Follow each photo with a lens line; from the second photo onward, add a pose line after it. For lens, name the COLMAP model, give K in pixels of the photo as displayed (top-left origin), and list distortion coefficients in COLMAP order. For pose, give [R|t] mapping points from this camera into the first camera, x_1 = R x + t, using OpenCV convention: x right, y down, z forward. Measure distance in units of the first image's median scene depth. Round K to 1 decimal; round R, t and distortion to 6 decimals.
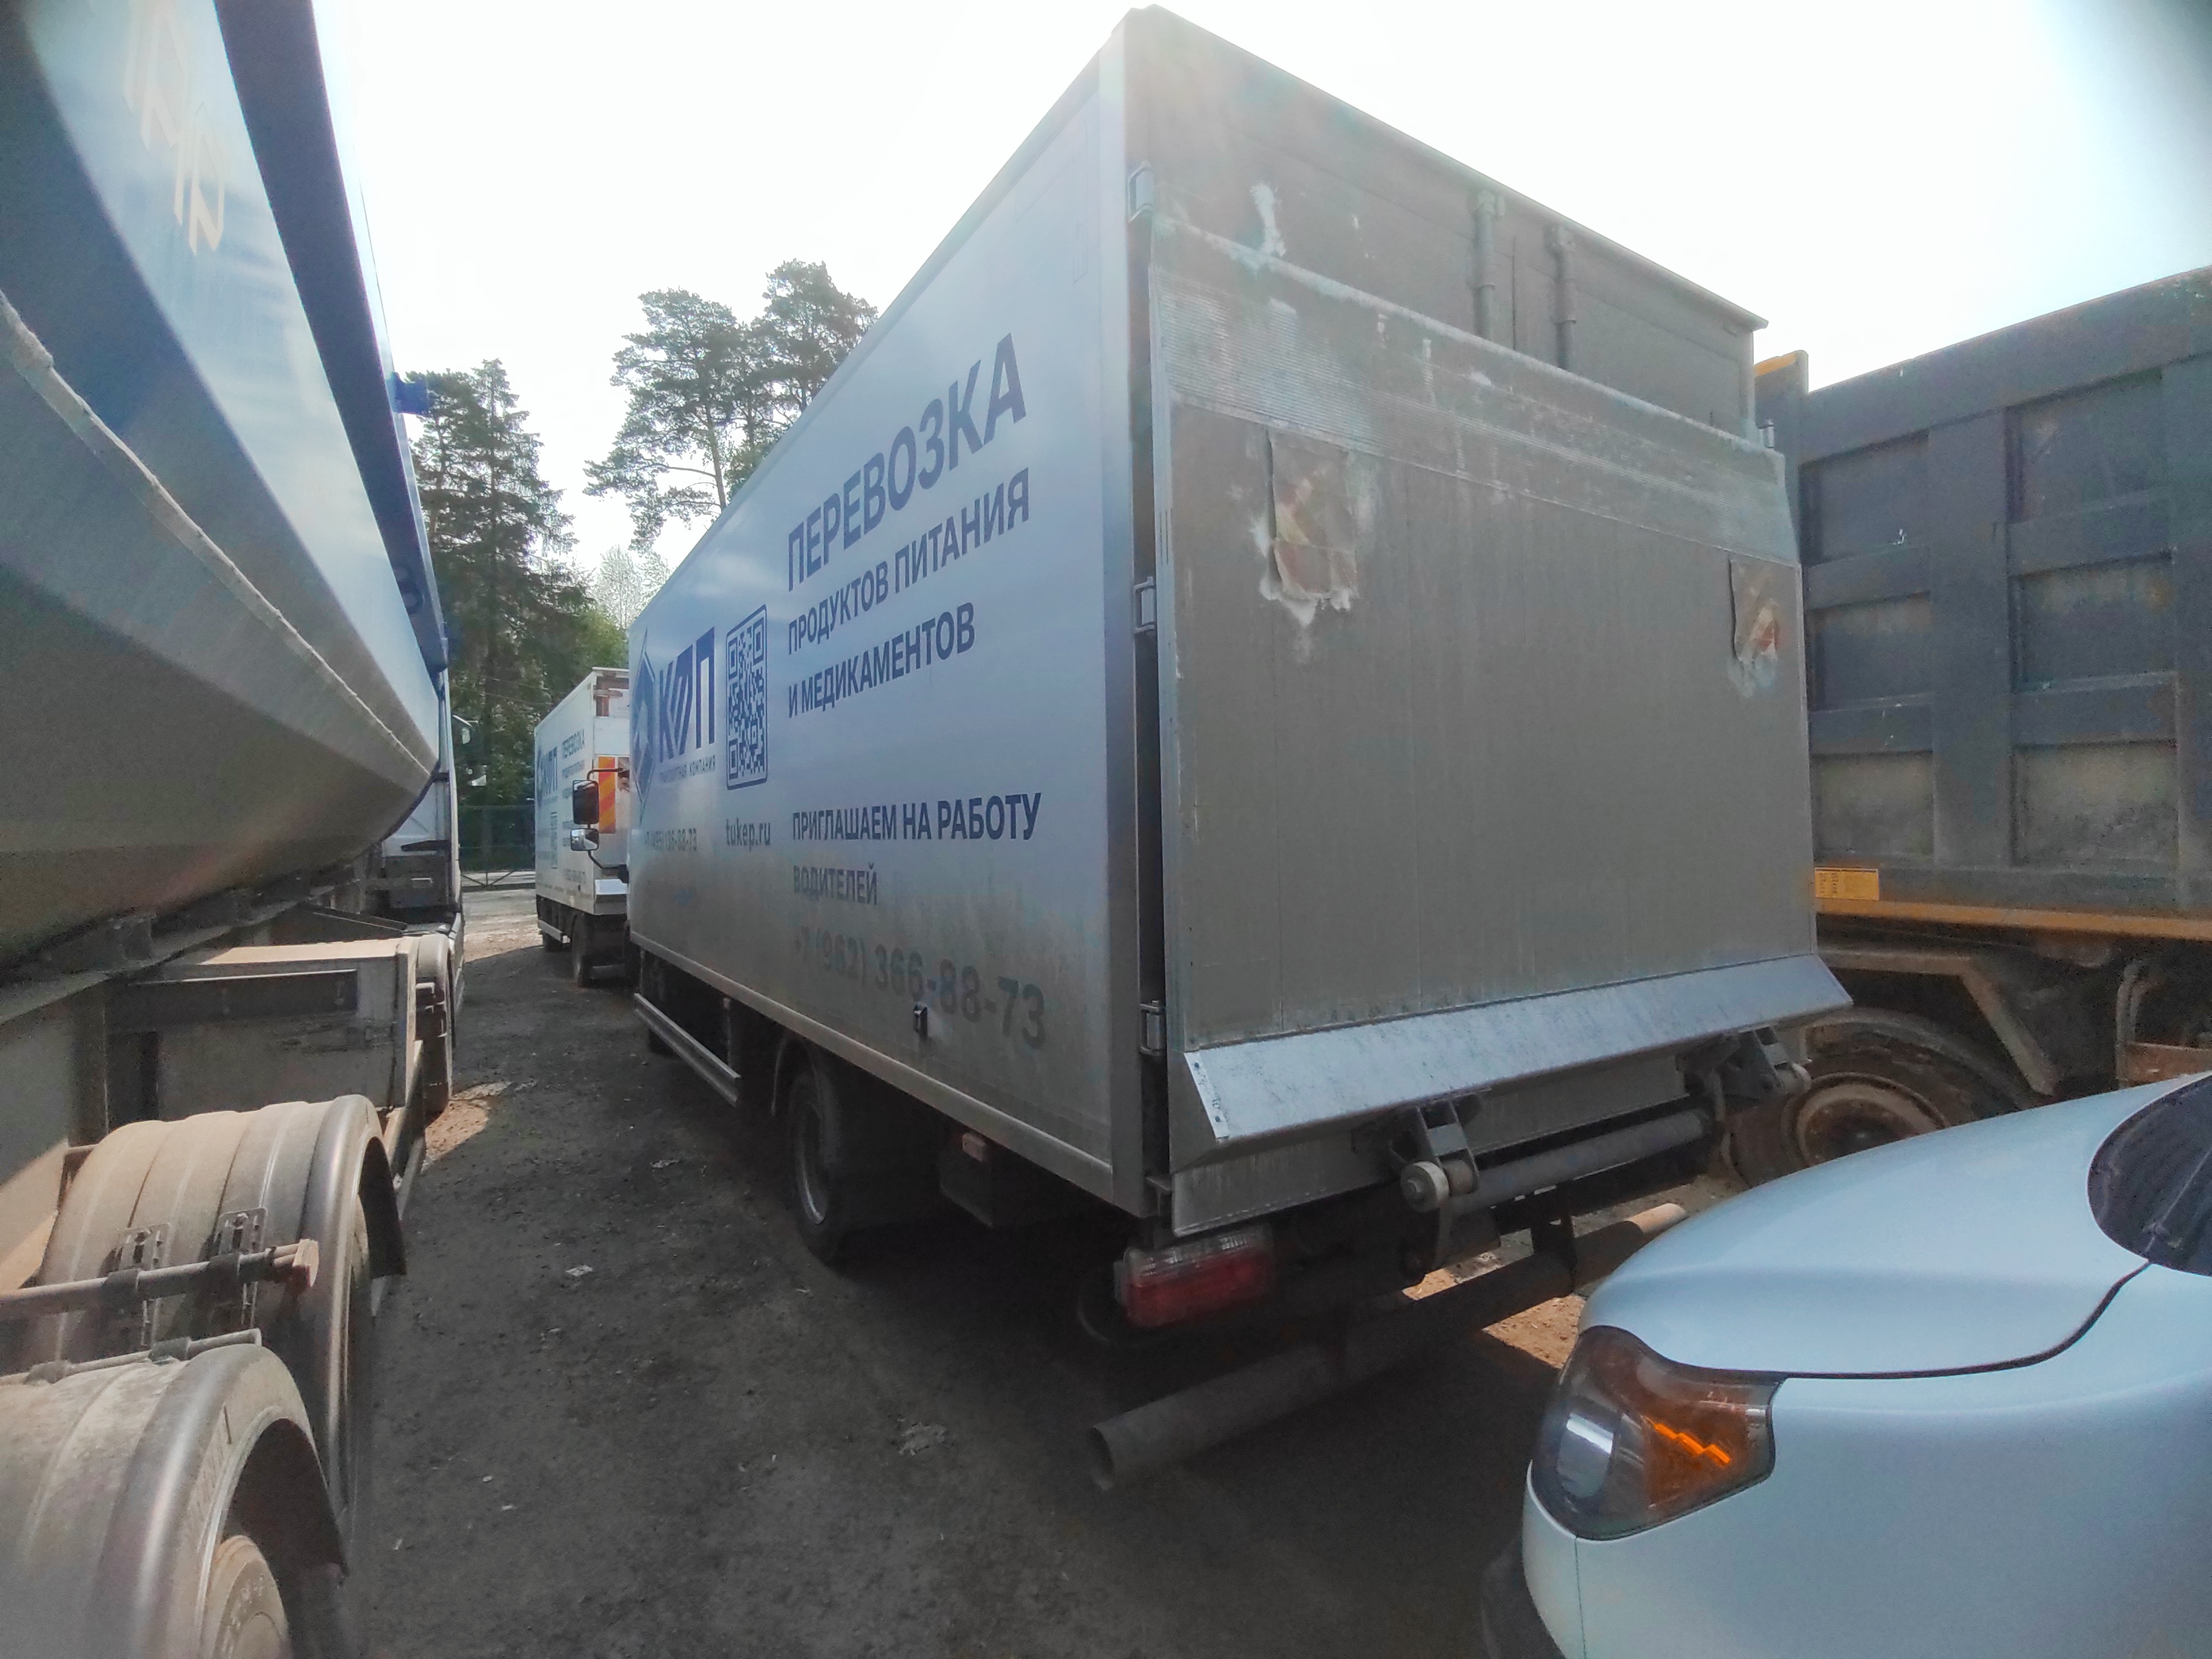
lens RADIAL K [[1015.4, 0, 1095.7], [0, 1015.4, 826.0], [0, 0, 1]] dist [-0.001343, 0.000272]
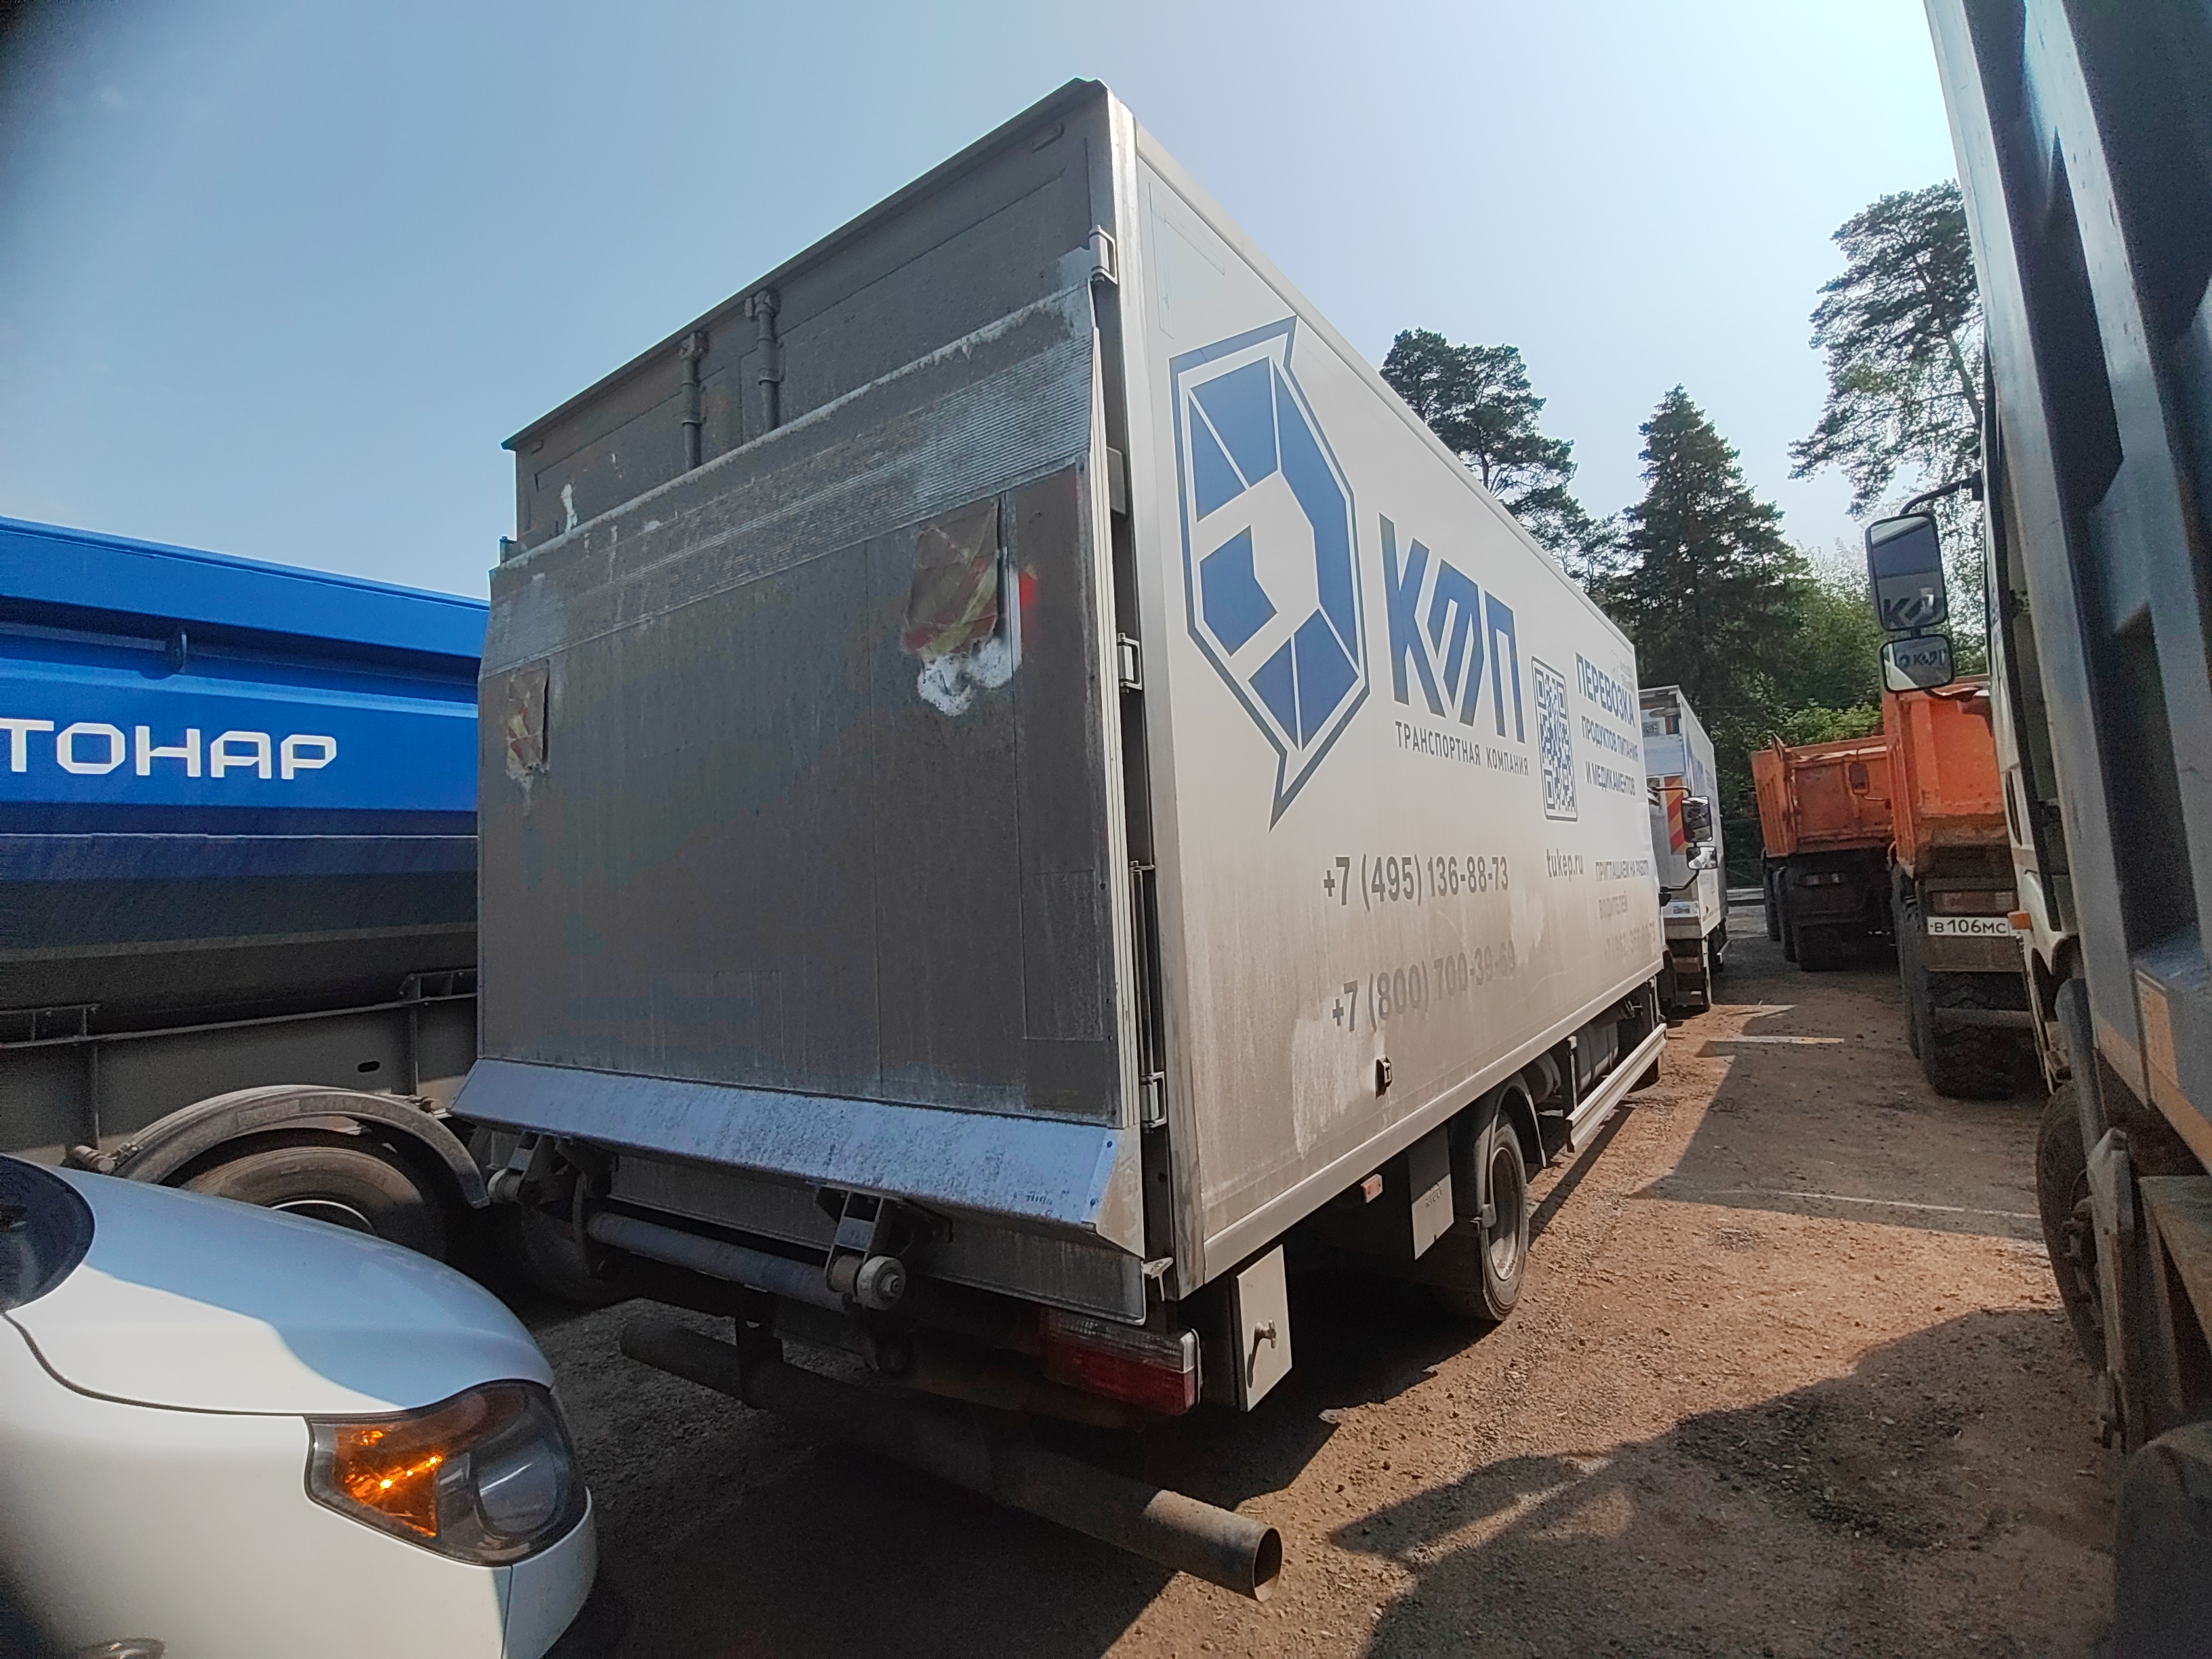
lens RADIAL K [[1015.4, 0, 1095.7], [0, 1015.4, 826.0], [0, 0, 1]] dist [-0.001343, 0.000272]
pose [[0.378100, -0.070502, -0.923076, 0.085801], [0.057062, 0.996975, -0.052773, -0.000773], [0.924004, -0.032720, 0.380979, 0.054424]]
